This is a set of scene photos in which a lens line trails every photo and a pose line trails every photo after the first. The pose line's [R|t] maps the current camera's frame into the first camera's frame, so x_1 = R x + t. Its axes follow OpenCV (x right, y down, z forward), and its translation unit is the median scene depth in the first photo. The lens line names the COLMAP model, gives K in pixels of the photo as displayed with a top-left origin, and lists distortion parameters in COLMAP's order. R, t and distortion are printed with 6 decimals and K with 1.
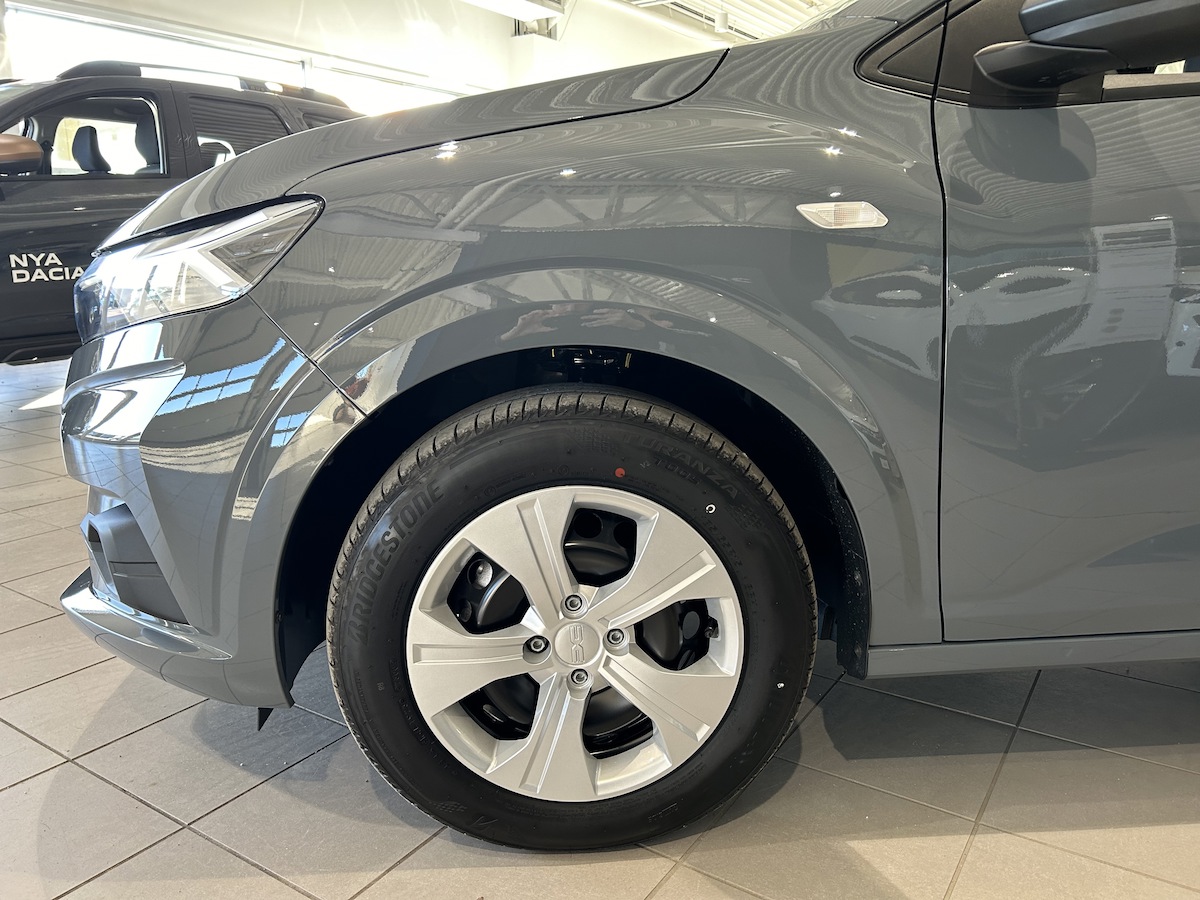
lens RADIAL K [[897.4, 0, 600.7], [0, 897.4, 451.8], [0, 0, 1]] dist [0.058432, -0.060691]
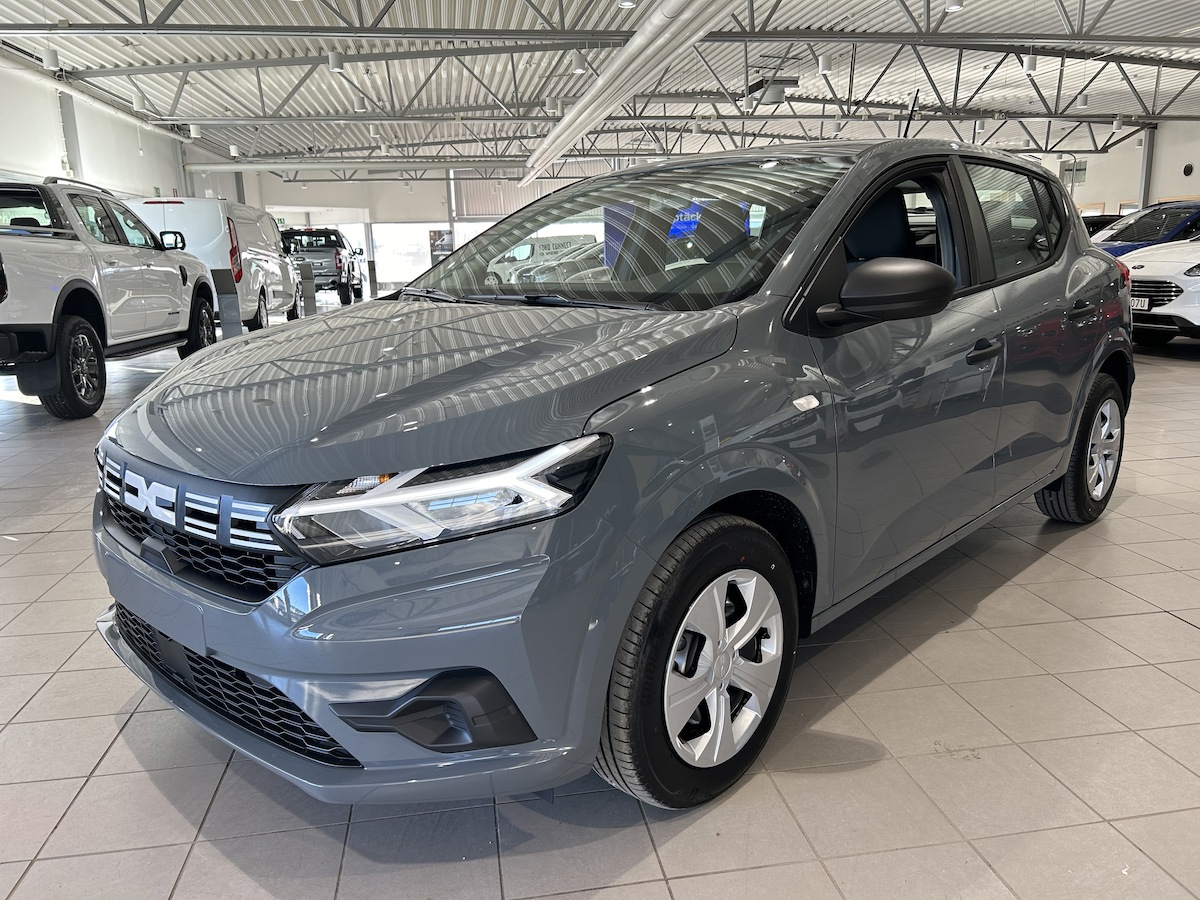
lens RADIAL K [[897.4, 0, 600.7], [0, 897.4, 451.8], [0, 0, 1]] dist [0.058432, -0.060691]
pose [[0.726263, -0.152217, 0.670352, -1.271997], [0.168530, 0.984842, 0.041041, -0.293698], [-0.666438, 0.083168, 0.740907, -0.144991]]
